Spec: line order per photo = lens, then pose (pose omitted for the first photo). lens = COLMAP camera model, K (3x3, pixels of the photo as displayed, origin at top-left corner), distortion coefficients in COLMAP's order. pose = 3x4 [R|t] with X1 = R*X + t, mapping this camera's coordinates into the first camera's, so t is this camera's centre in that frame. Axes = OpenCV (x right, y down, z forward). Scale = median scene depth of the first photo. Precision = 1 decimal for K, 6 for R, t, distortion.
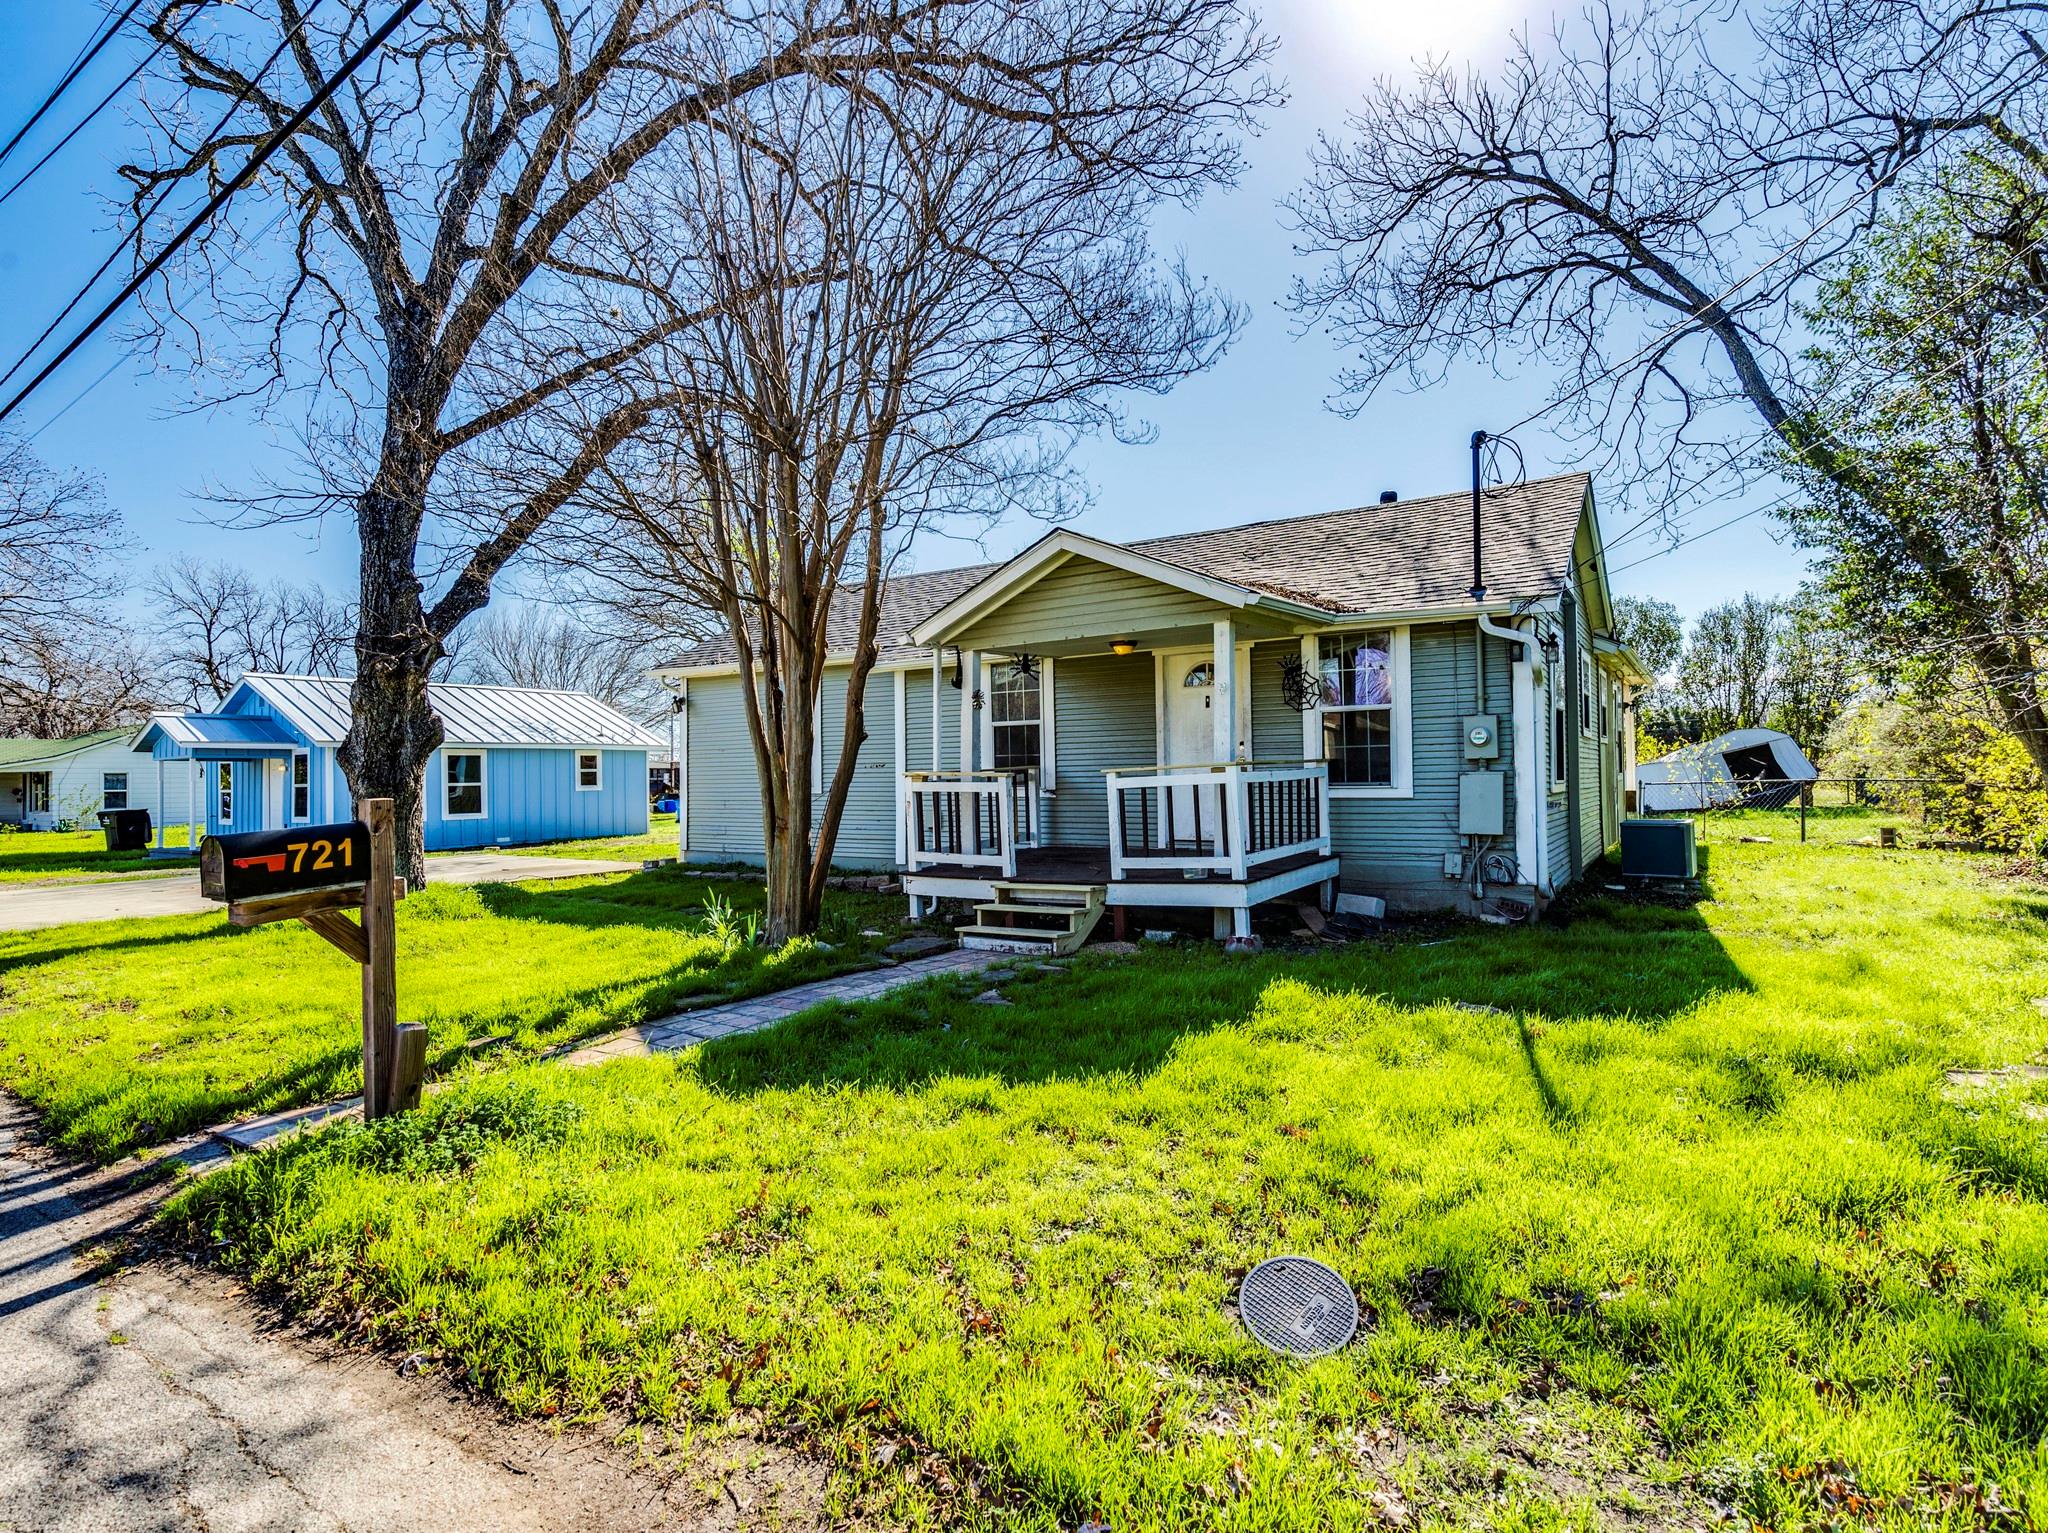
lens RADIAL K [[1125.7, 0, 993.6], [0, 1125.7, 763.7], [0, 0, 1]] dist [0.001595, 0.004265]
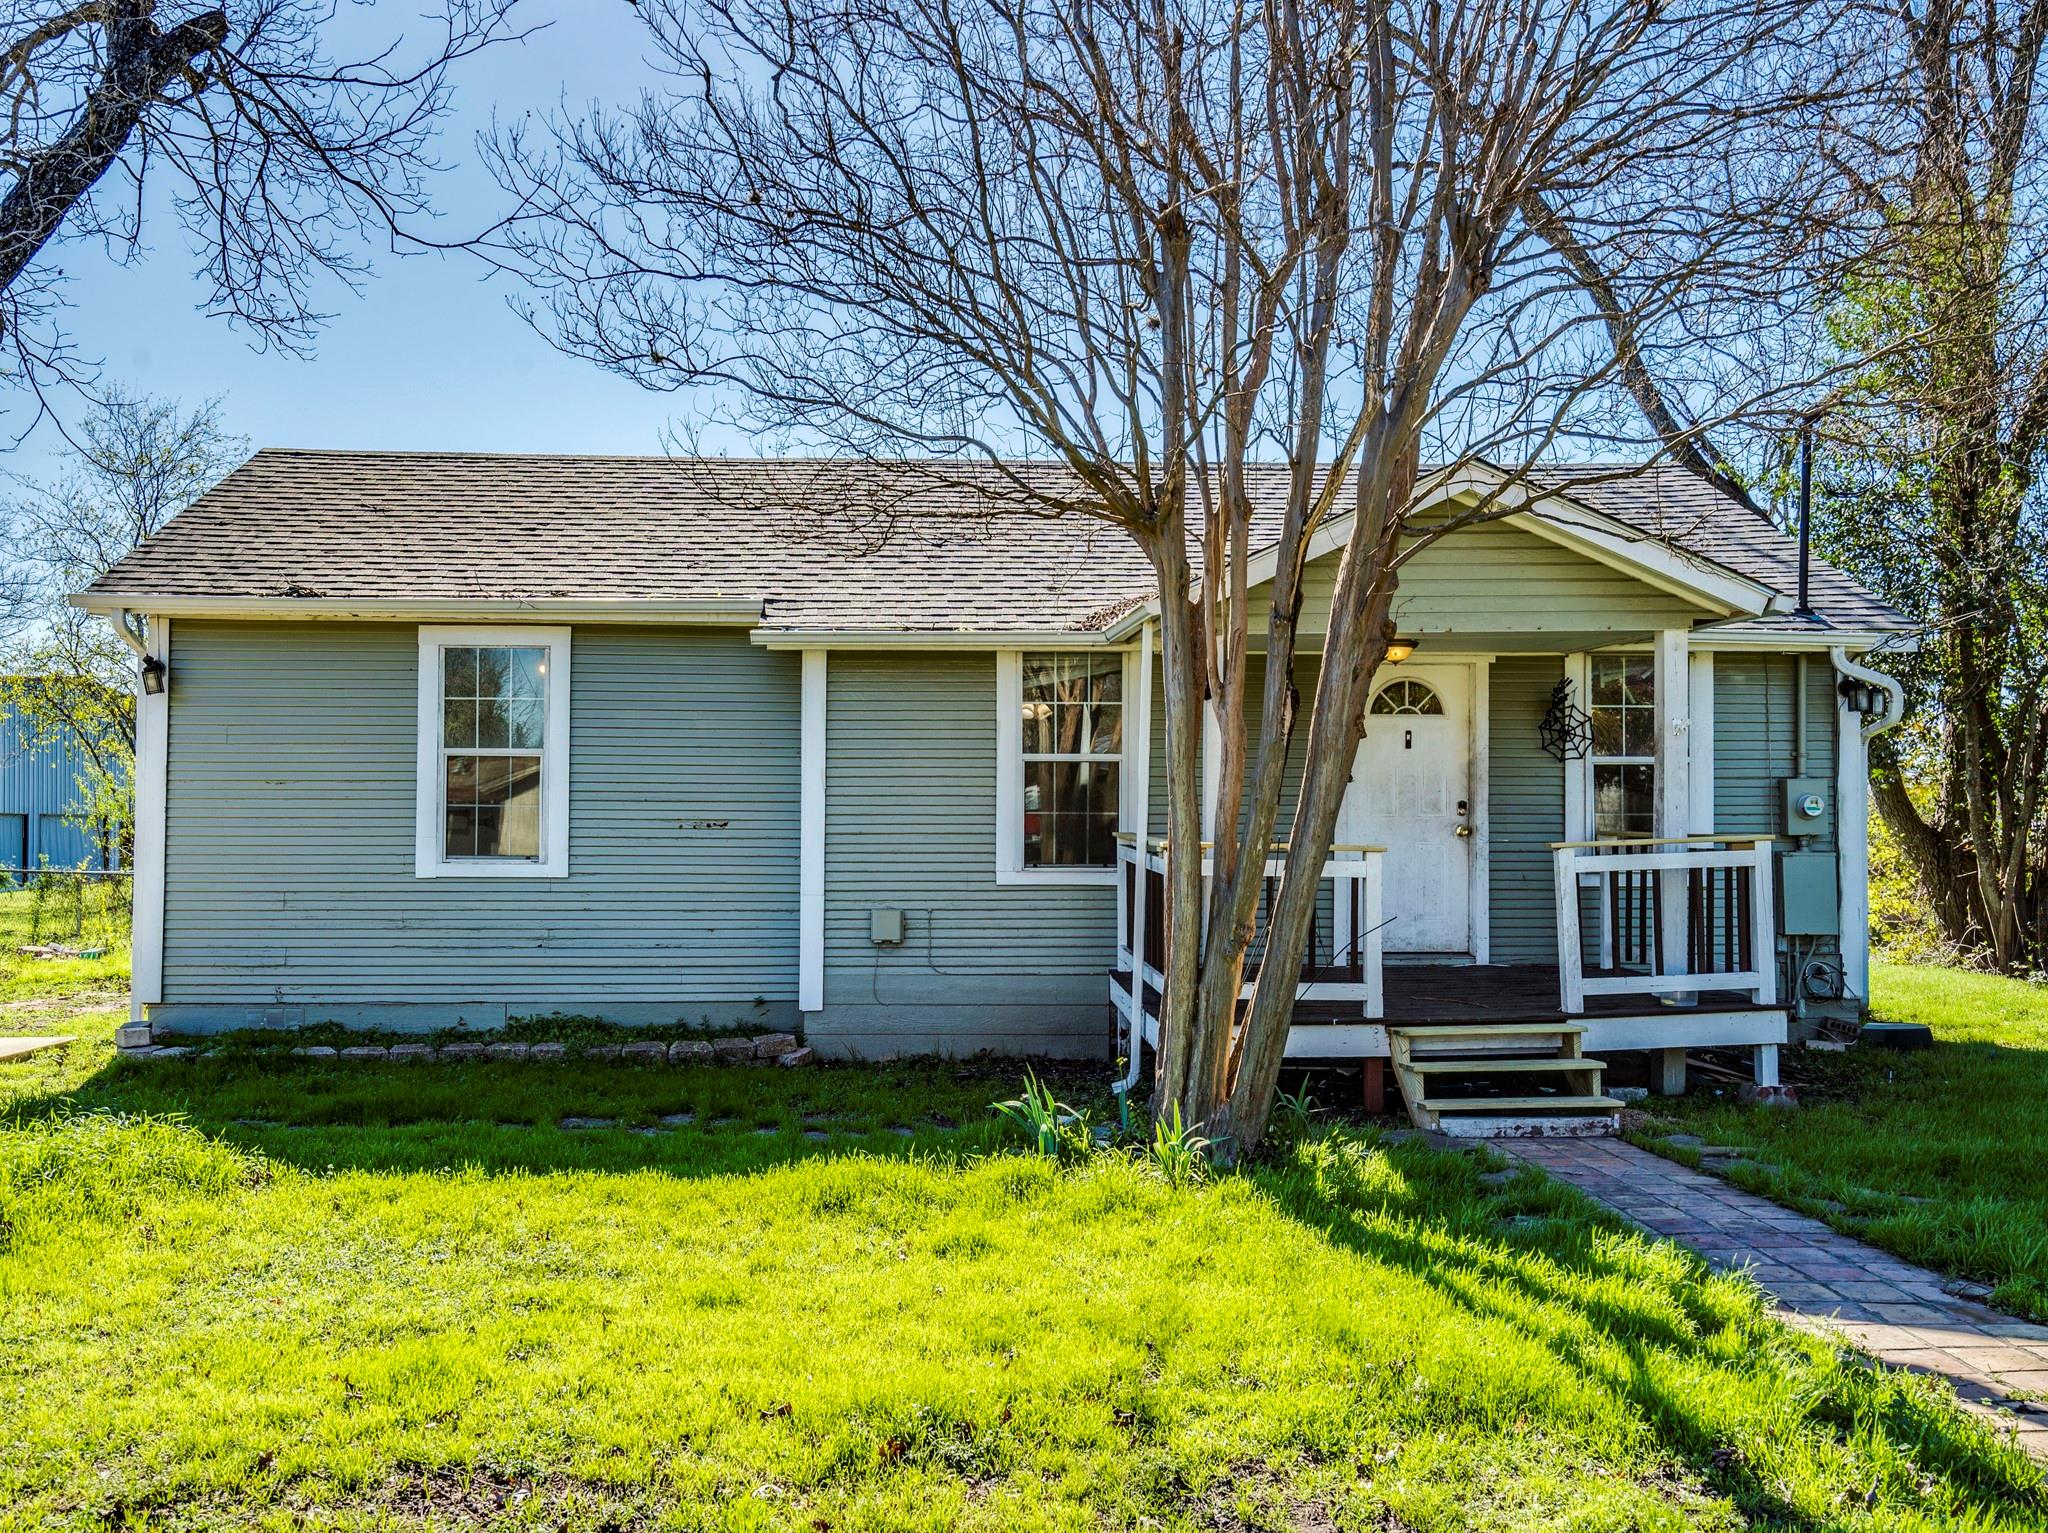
lens RADIAL K [[1825.9, 0, 1155.2], [0, 1825.9, 836.3], [0, 0, 1]] dist [0.024592, -0.013715]
pose [[0.782354, 0.018158, 0.622569, -0.716562], [-0.019606, 0.999798, -0.004522, 0.010876], [-0.622525, -0.008668, 0.782552, 0.321925]]
